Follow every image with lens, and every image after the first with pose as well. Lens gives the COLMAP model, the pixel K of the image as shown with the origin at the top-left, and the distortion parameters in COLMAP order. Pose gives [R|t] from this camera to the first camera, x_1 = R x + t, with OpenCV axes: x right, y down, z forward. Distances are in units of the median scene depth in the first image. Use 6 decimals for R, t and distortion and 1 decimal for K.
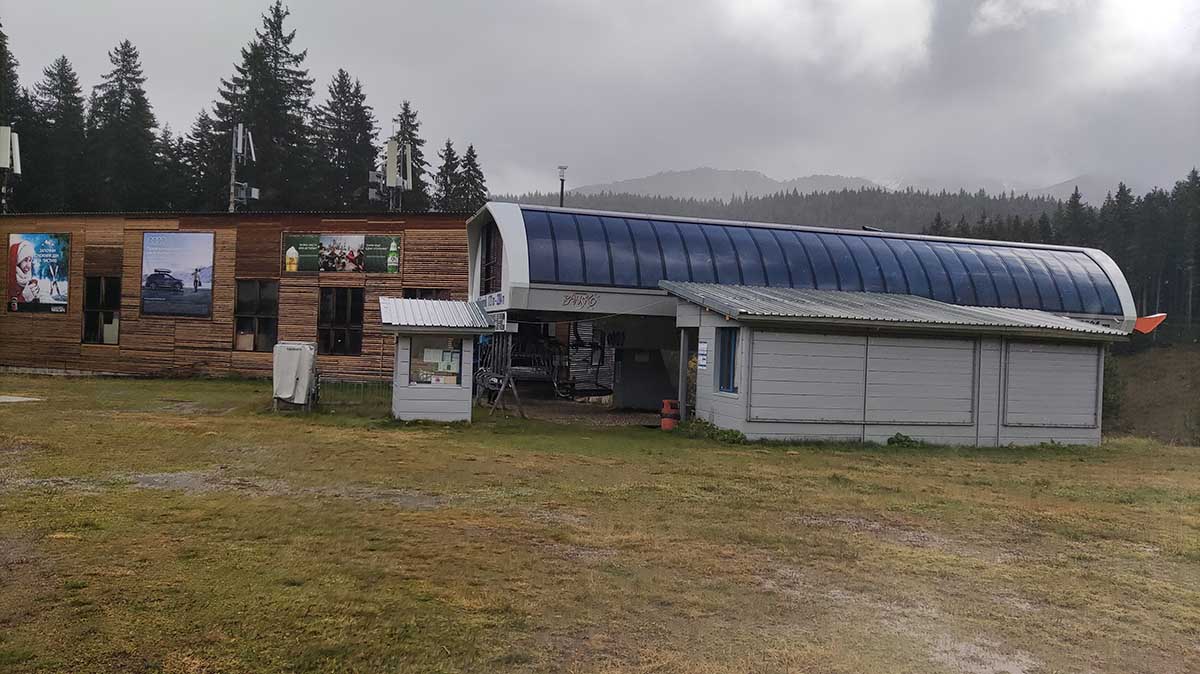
lens RADIAL K [[913.6, 0, 600.2], [0, 913.6, 339.2], [0, 0, 1]] dist [0.004919, -0.000312]
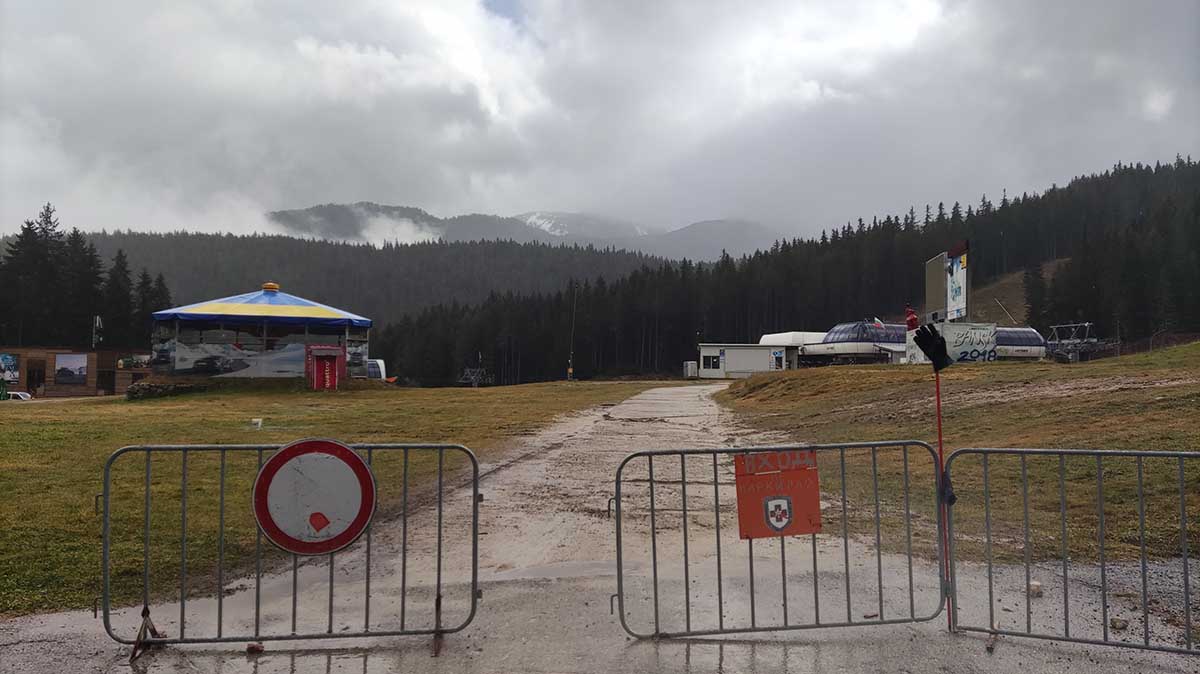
lens RADIAL K [[913.6, 0, 600.4], [0, 913.6, 334.4], [0, 0, 1]] dist [0.004919, -0.000312]
pose [[0.936758, -0.011092, 0.349802, 0.069647], [0.024633, 0.999108, -0.034285, -0.039415], [-0.349110, 0.040733, 0.936196, -2.073905]]
